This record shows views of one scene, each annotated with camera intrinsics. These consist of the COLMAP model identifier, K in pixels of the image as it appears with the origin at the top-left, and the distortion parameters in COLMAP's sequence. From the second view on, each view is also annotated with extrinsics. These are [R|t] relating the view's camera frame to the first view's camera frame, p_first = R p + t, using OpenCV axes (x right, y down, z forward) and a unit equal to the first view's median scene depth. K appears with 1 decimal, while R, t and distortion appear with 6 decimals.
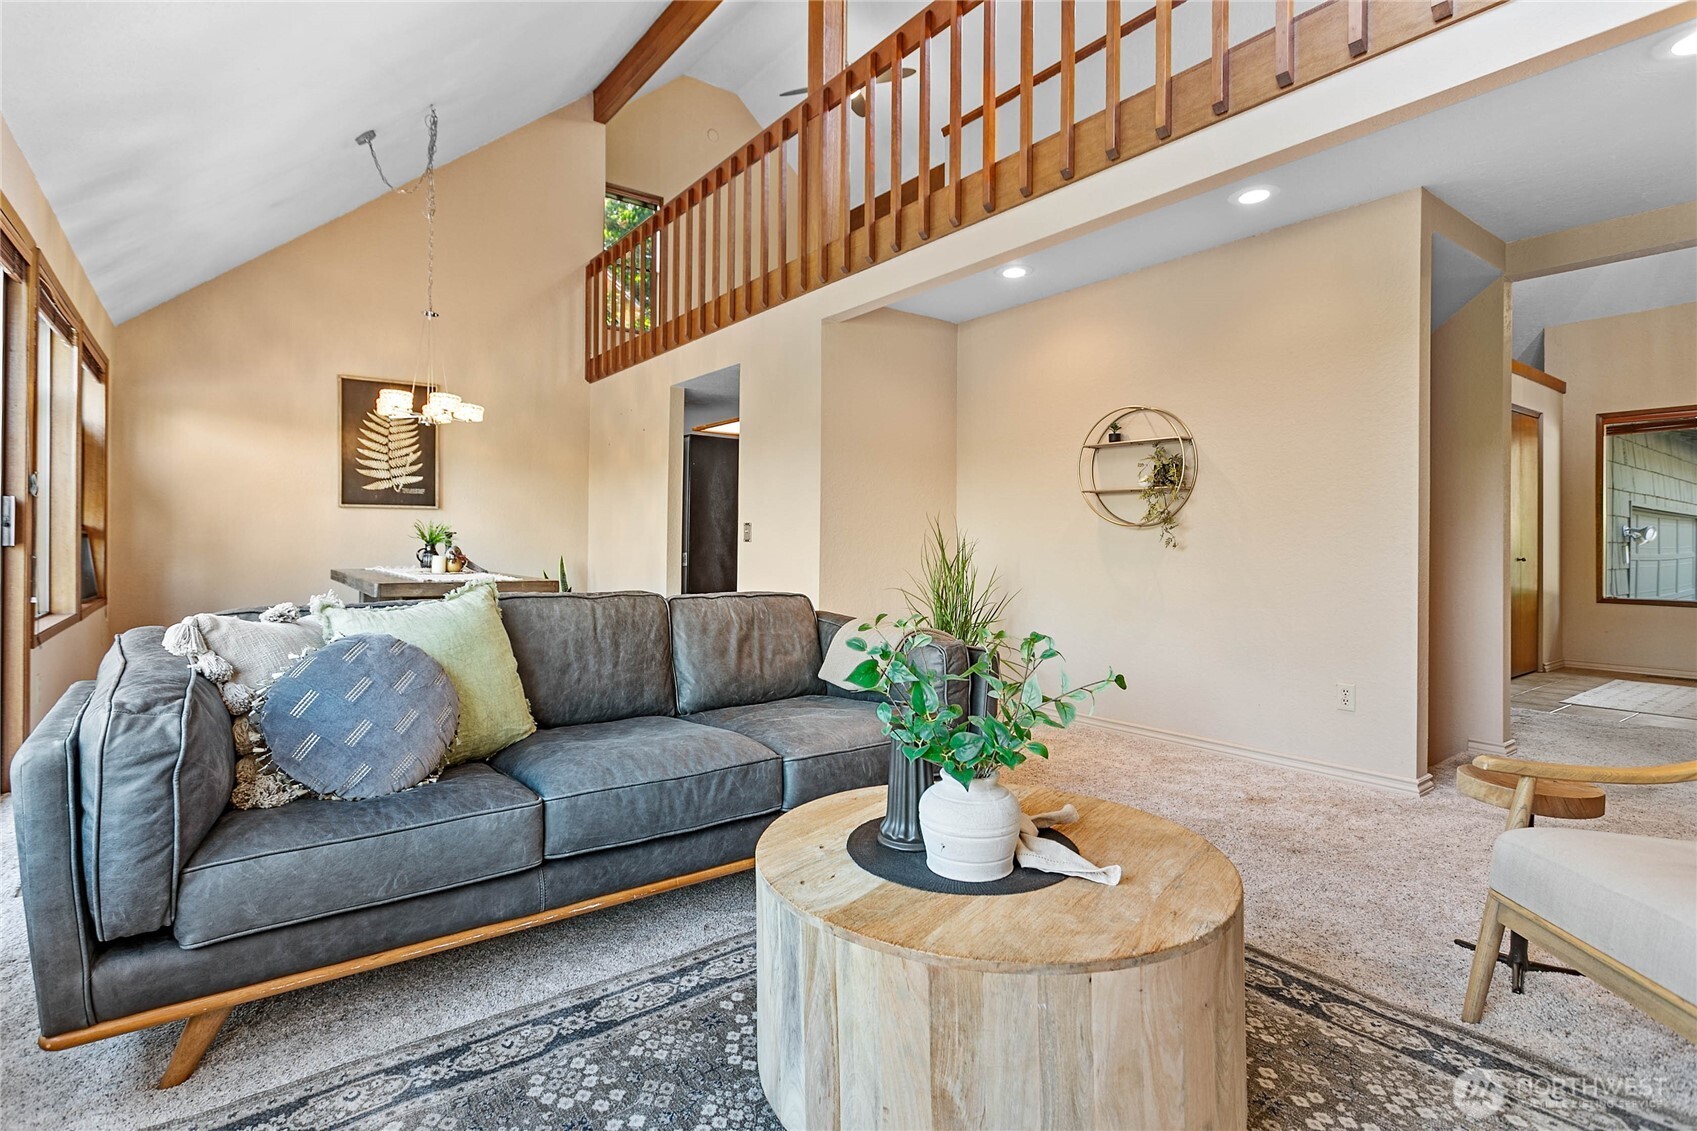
lens RADIAL K [[822.8, 0, 847.2], [0, 822.8, 551.8], [0, 0, 1]] dist [0.002880, -0.000172]
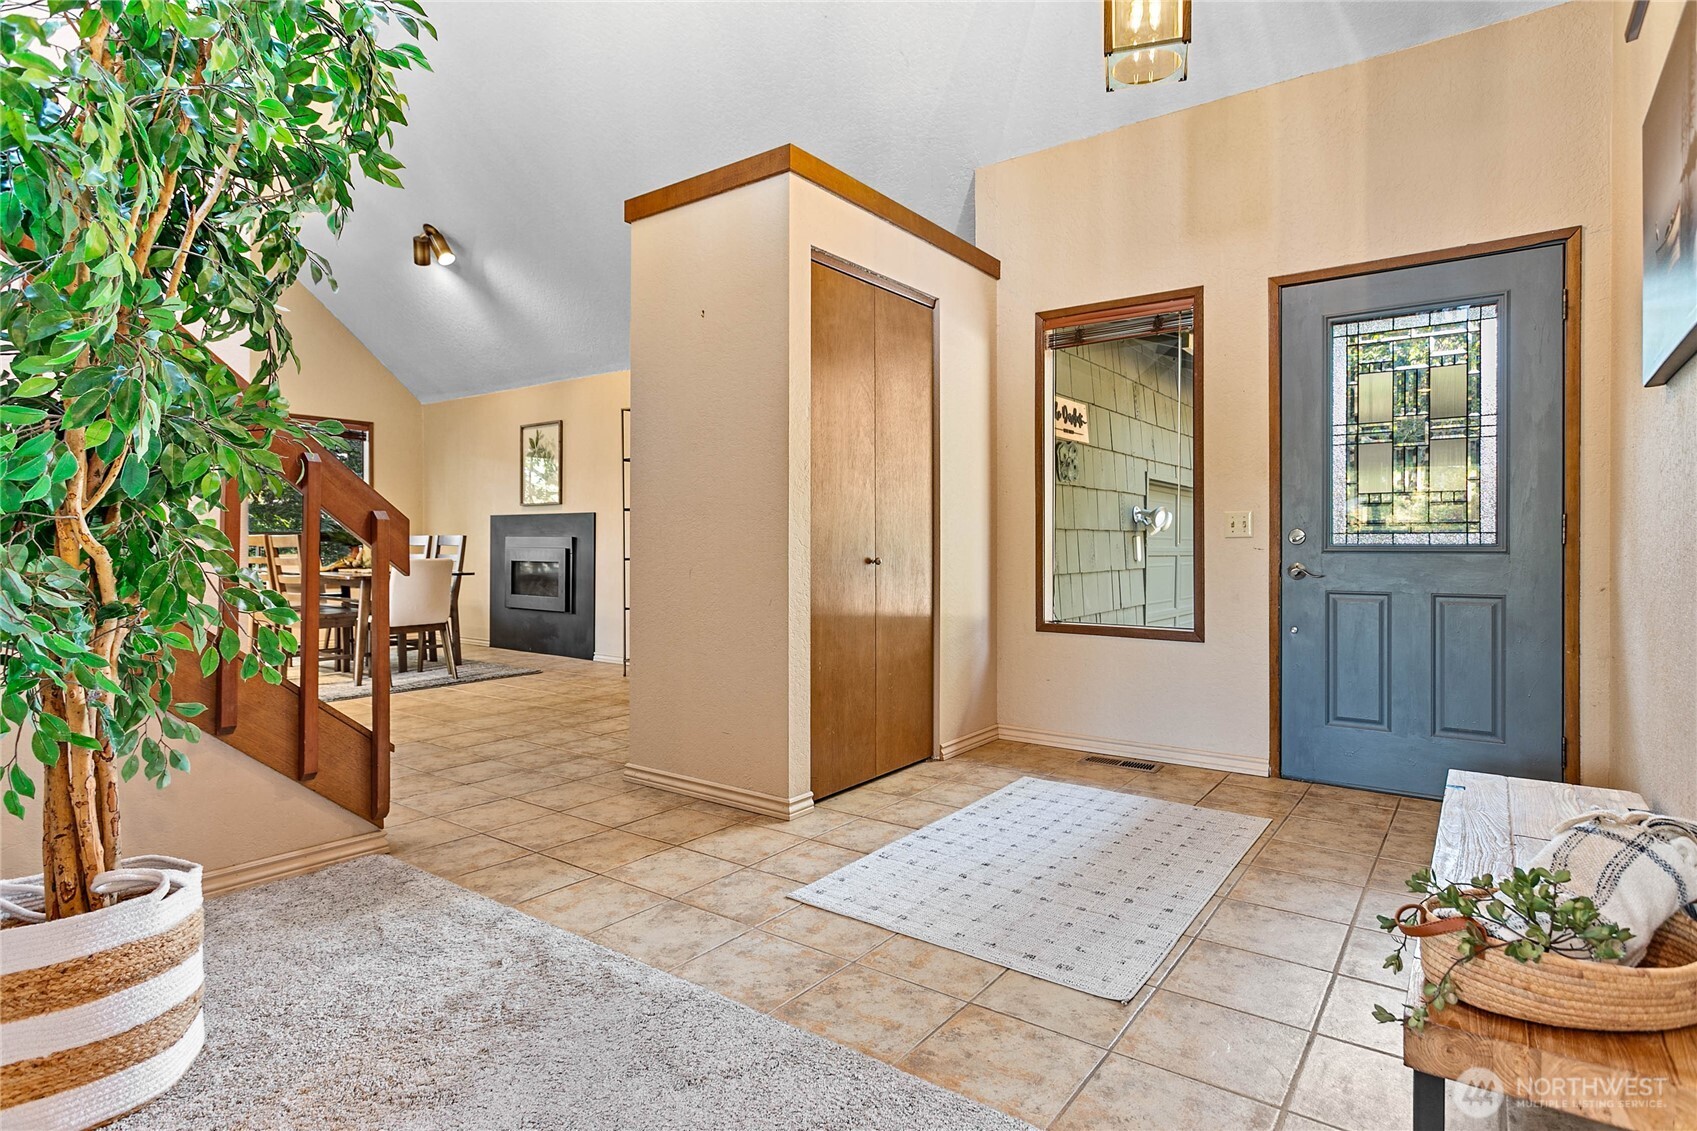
lens RADIAL K [[878.5, 0, 849.6], [0, 878.5, 555.0], [0, 0, 1]] dist [0.001122, 0.000031]
pose [[0.956289, -0.010494, 0.292234, 0.596964], [0.007901, 0.999918, 0.010053, -0.000190], [-0.292316, -0.007305, 0.956294, 0.435596]]
